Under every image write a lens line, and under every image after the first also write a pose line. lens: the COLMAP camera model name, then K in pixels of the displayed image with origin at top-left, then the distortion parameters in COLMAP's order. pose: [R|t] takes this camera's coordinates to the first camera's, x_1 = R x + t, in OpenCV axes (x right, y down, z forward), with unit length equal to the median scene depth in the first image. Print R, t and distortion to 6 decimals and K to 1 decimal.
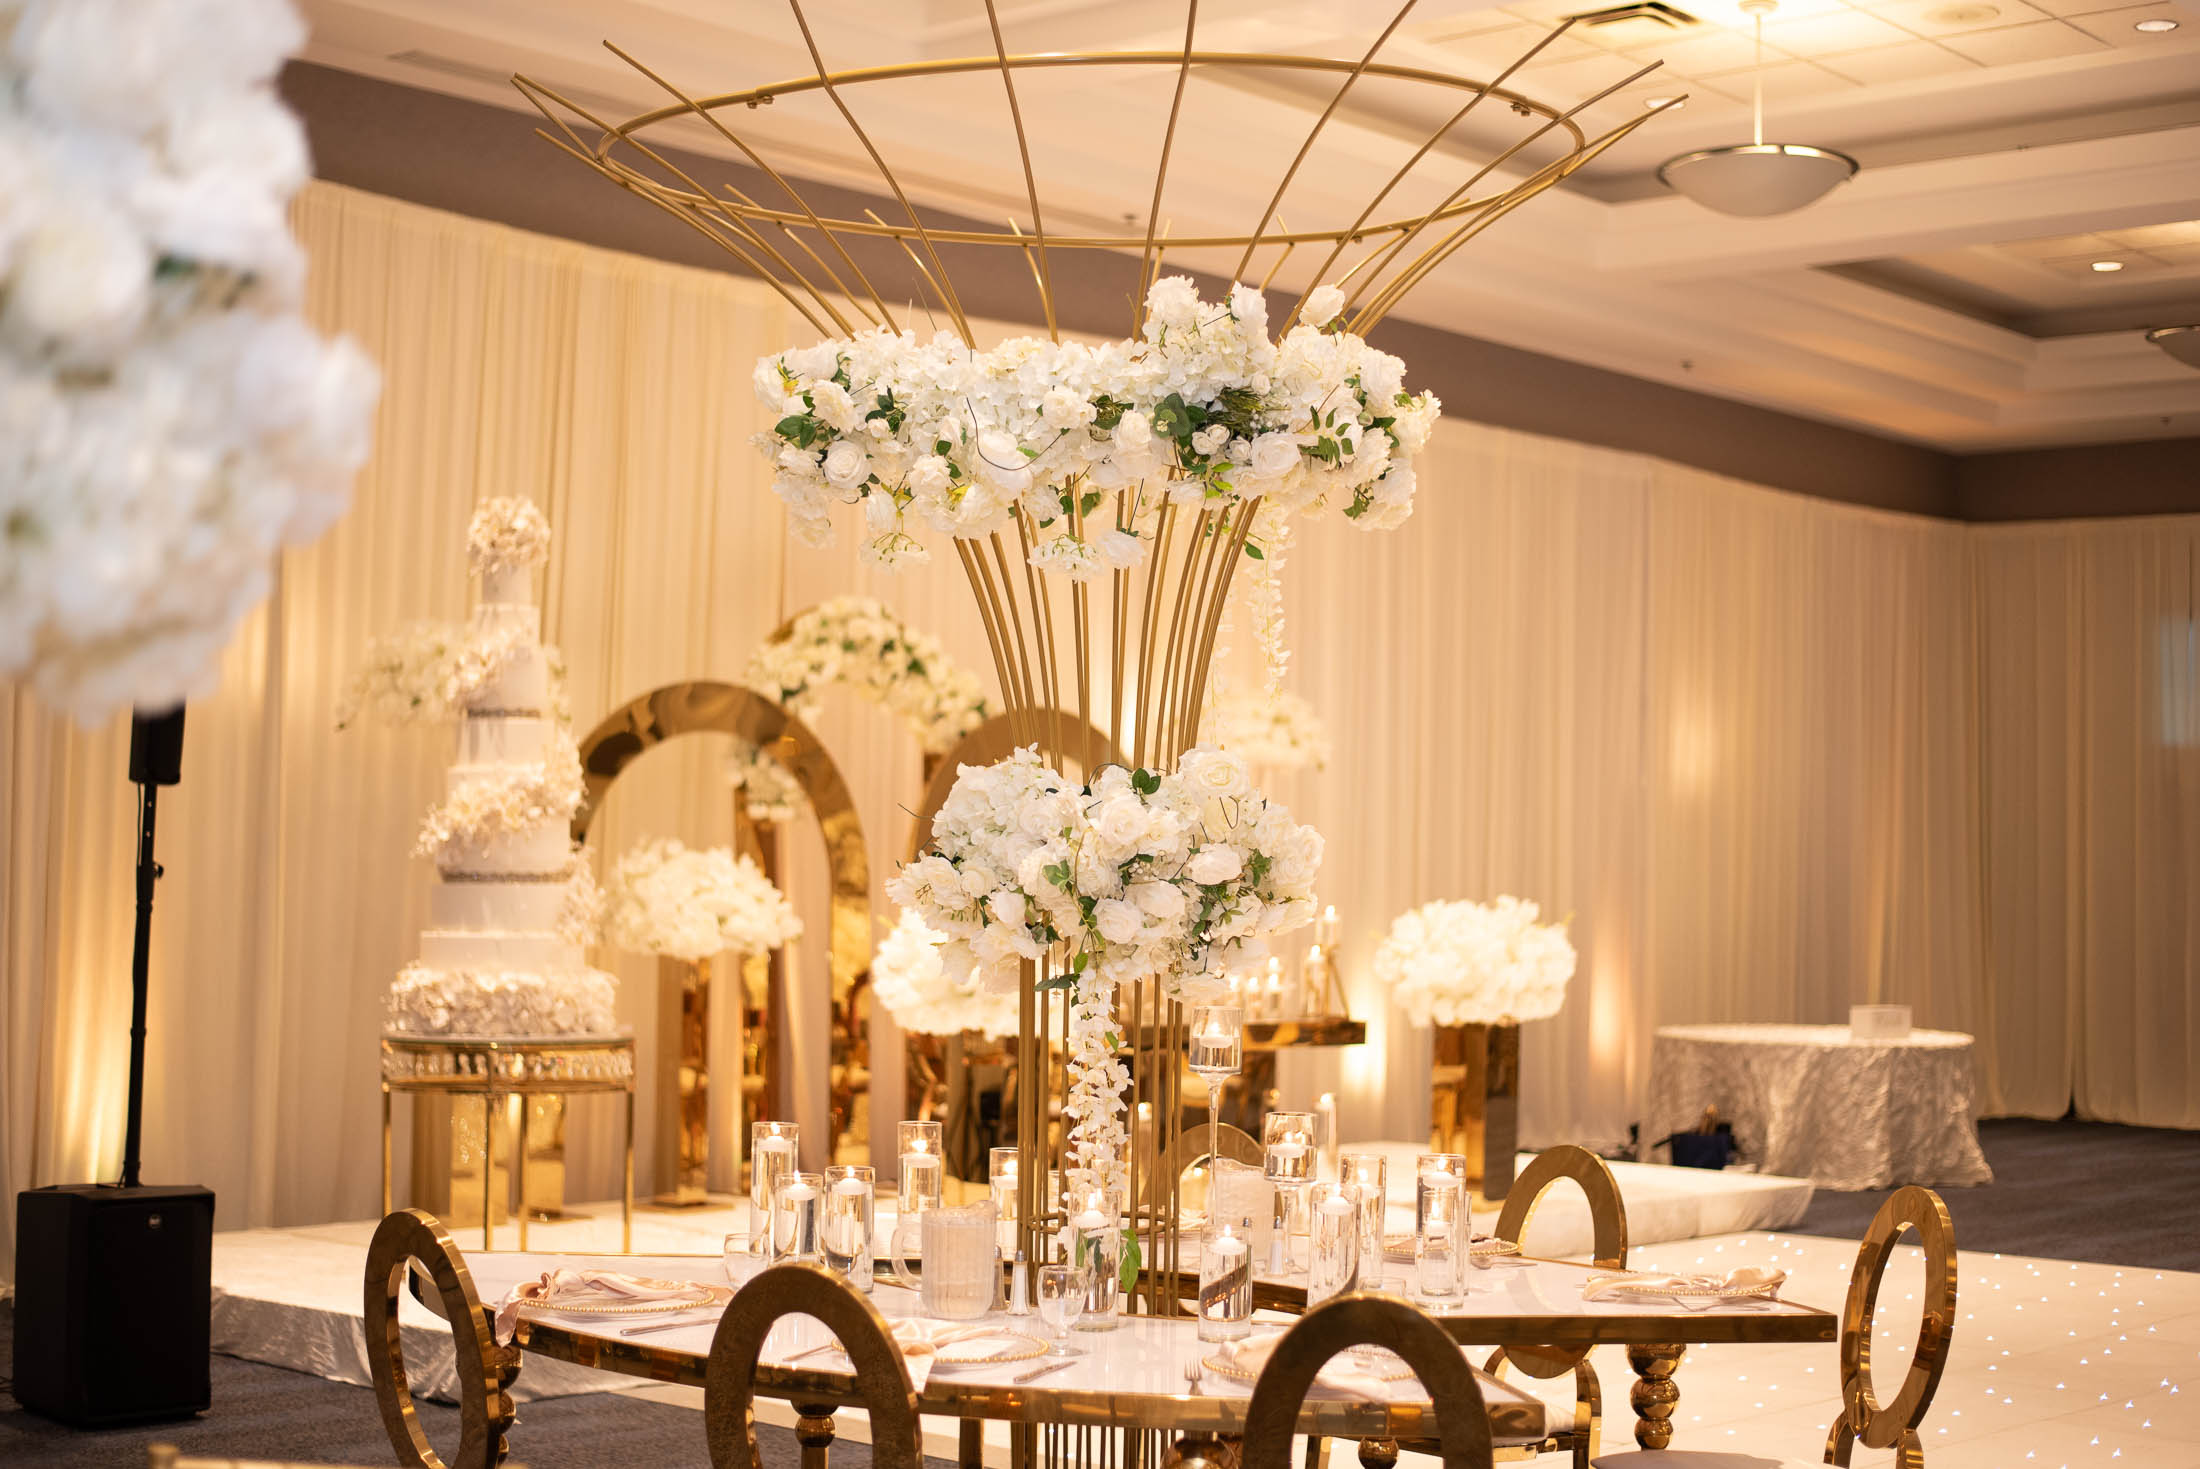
lens RADIAL K [[3291.5, 0, 1100.0], [0, 3291.5, 734.5], [0, 0, 1]] dist [-0.016075, -0.519341]
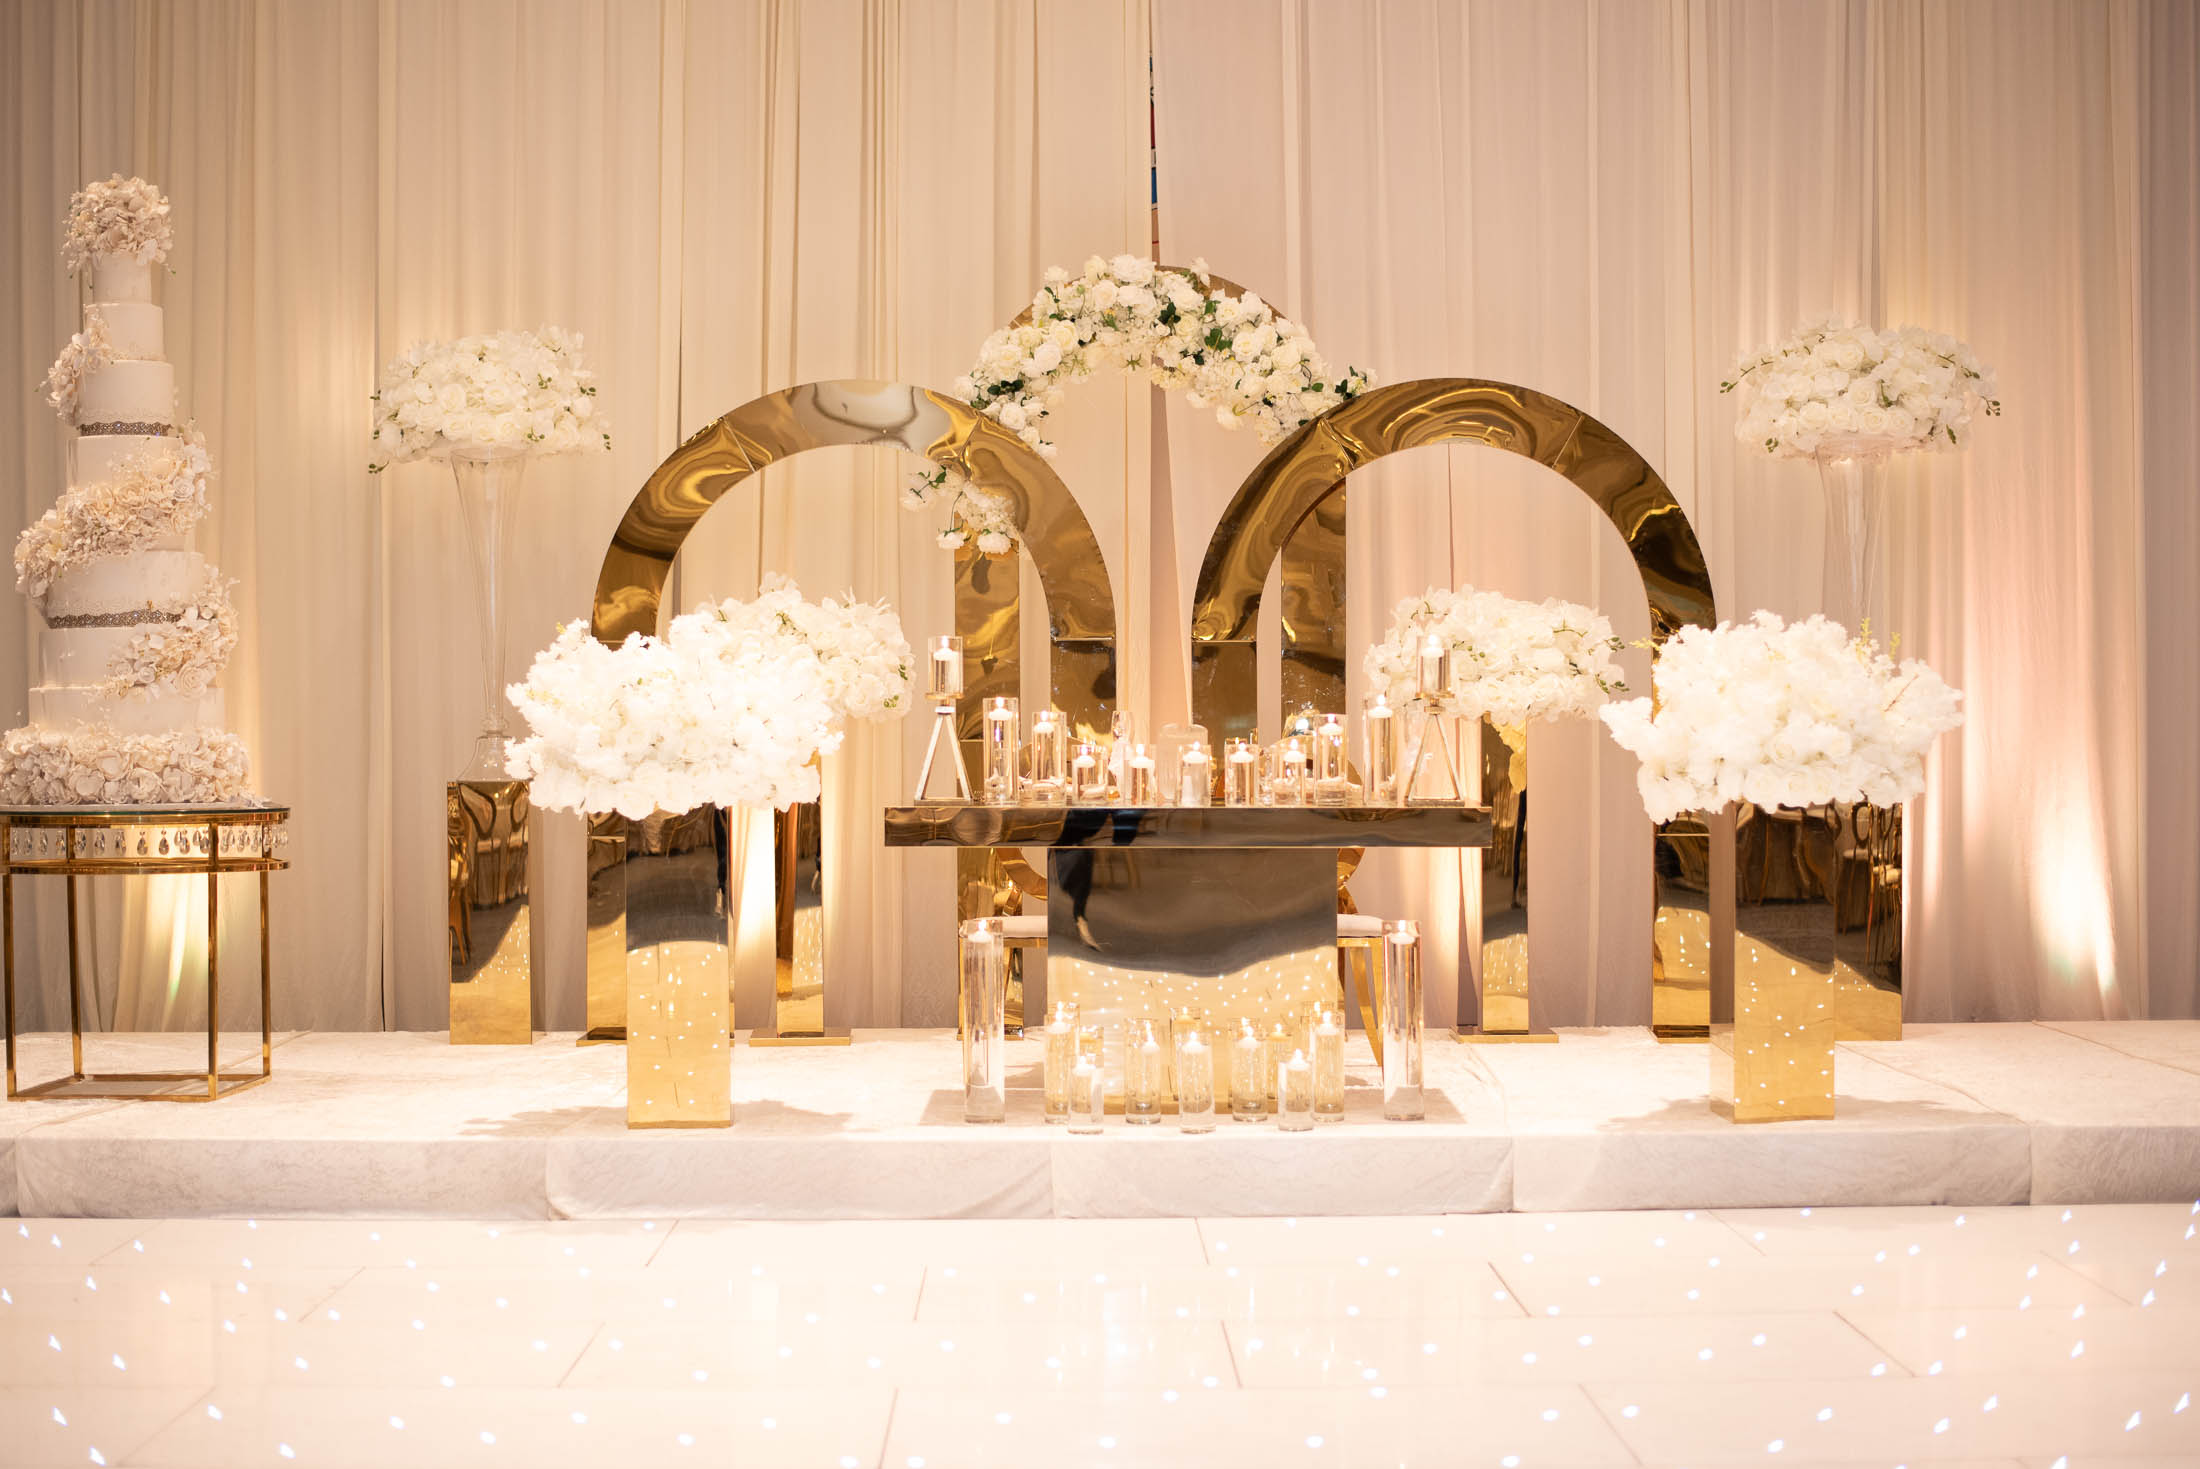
lens RADIAL K [[3291.5, 0, 1100.0], [0, 3291.5, 734.5], [0, 0, 1]] dist [-0.016075, -0.519341]
pose [[0.667611, -0.013471, -0.744388, 0.507594], [0.048166, 0.998523, 0.025129, 0.051744], [0.742951, -0.052631, 0.667274, 0.505063]]
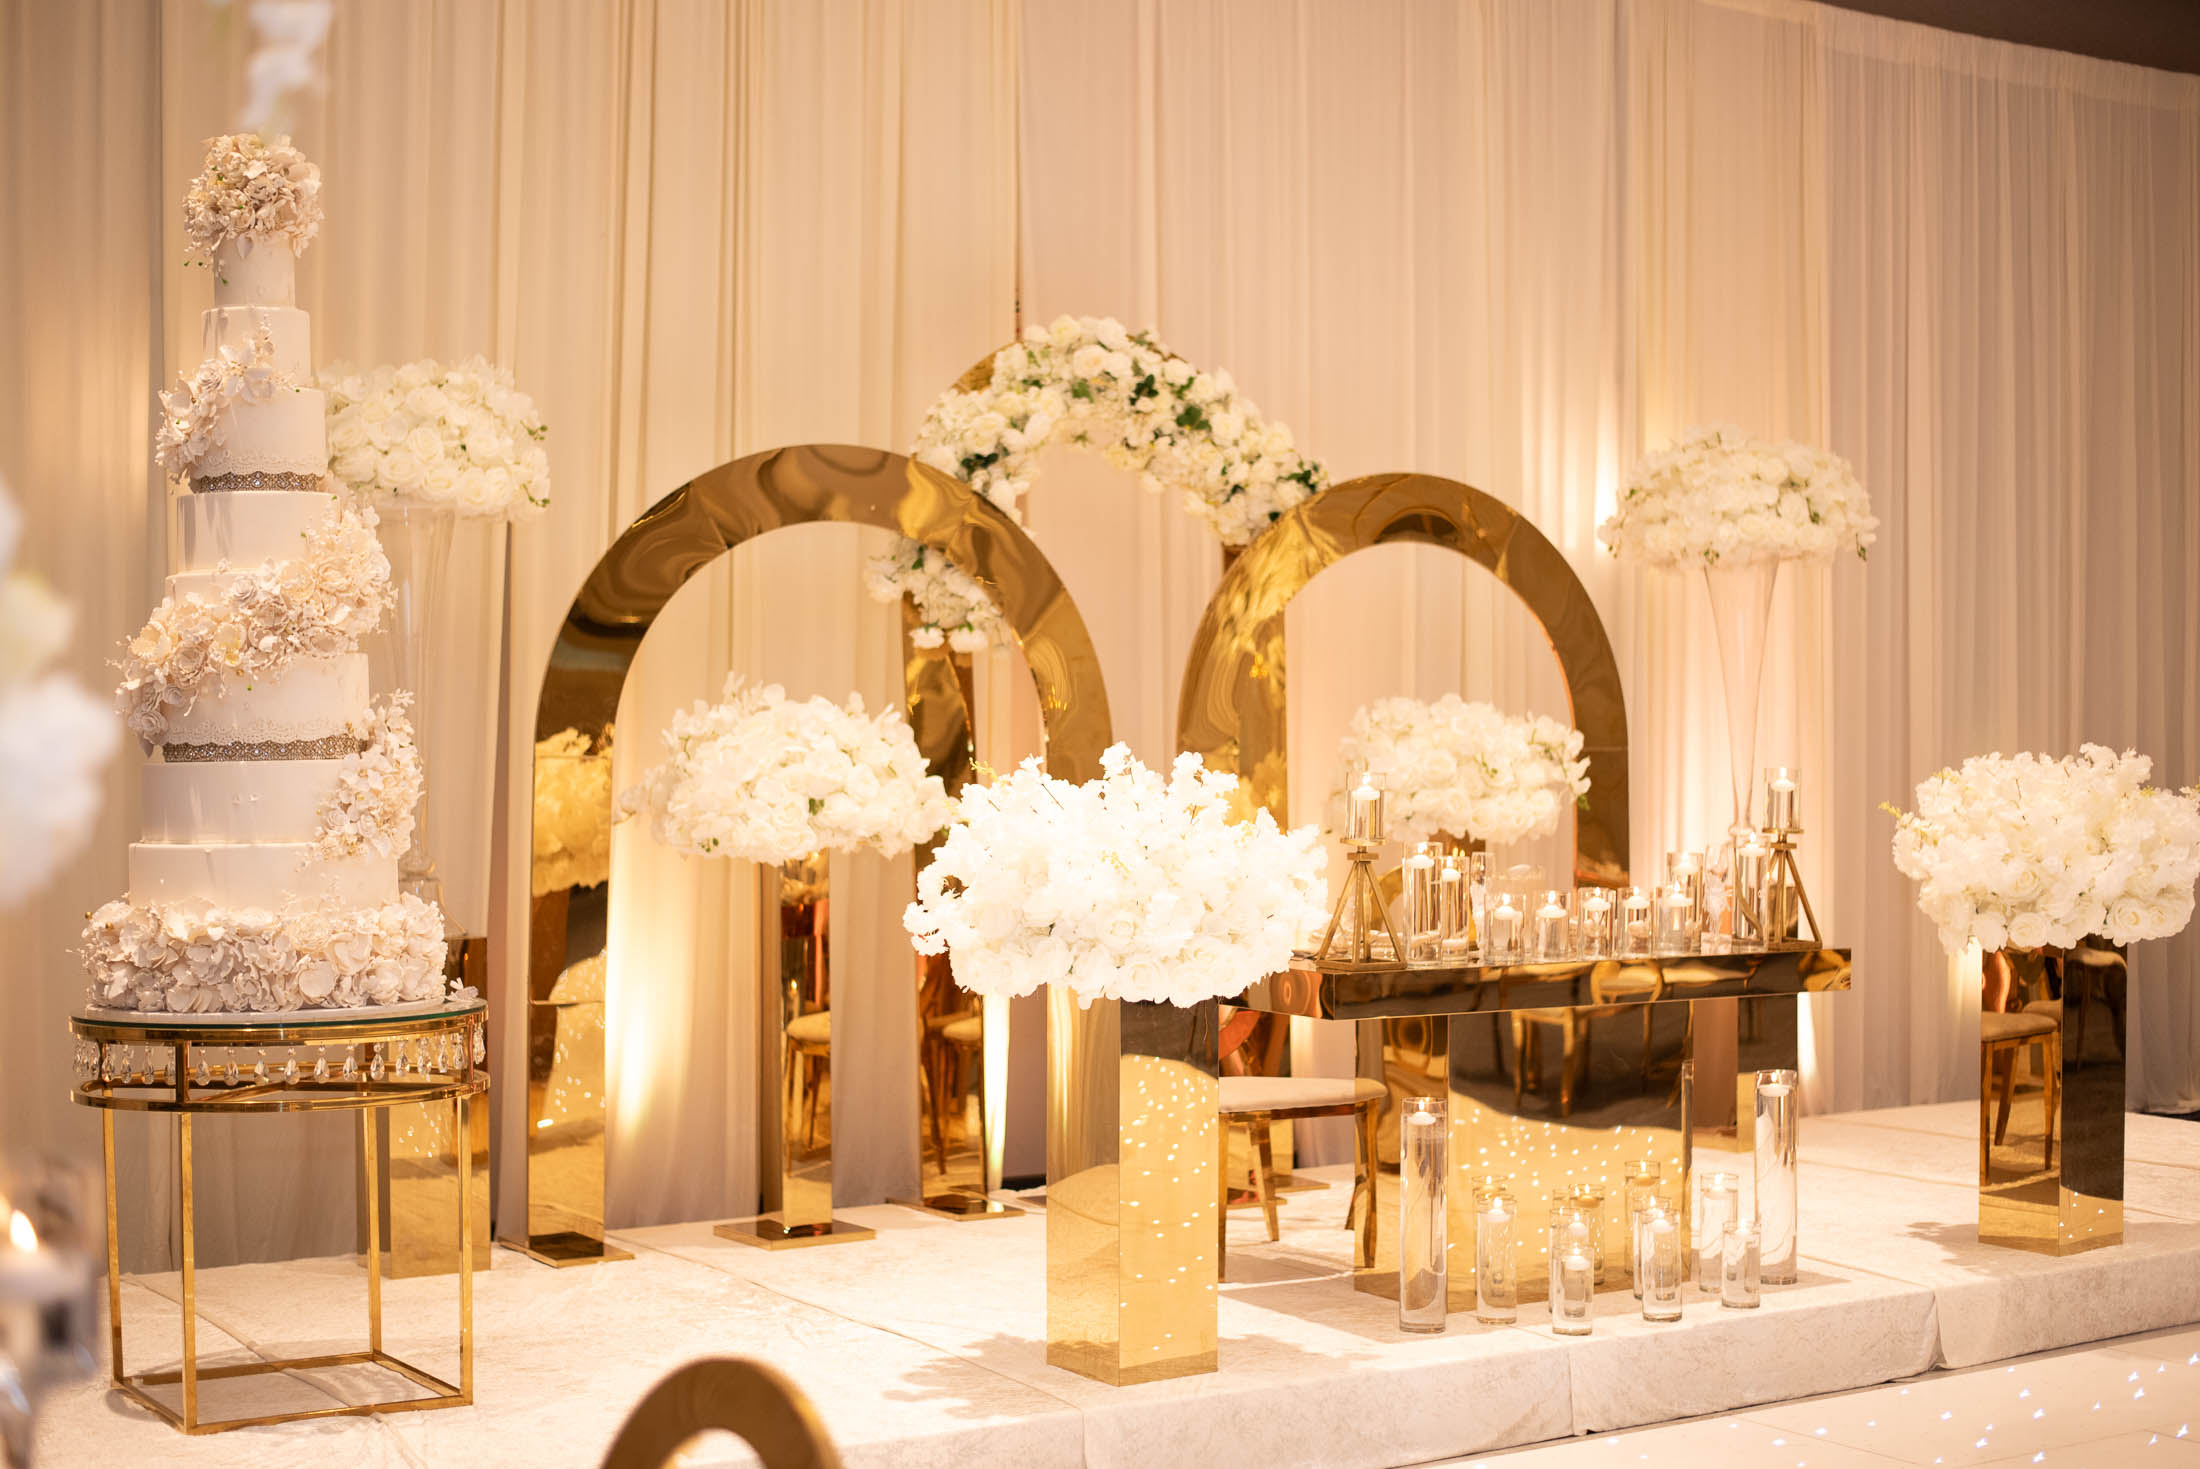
lens RADIAL K [[3291.5, 0, 1100.0], [0, 3291.5, 734.5], [0, 0, 1]] dist [-0.016075, -0.519341]
pose [[0.964334, -0.020616, -0.263883, 0.107180], [0.032452, 0.998649, 0.040574, 0.016880], [0.262690, -0.047690, 0.963701, 0.366118]]
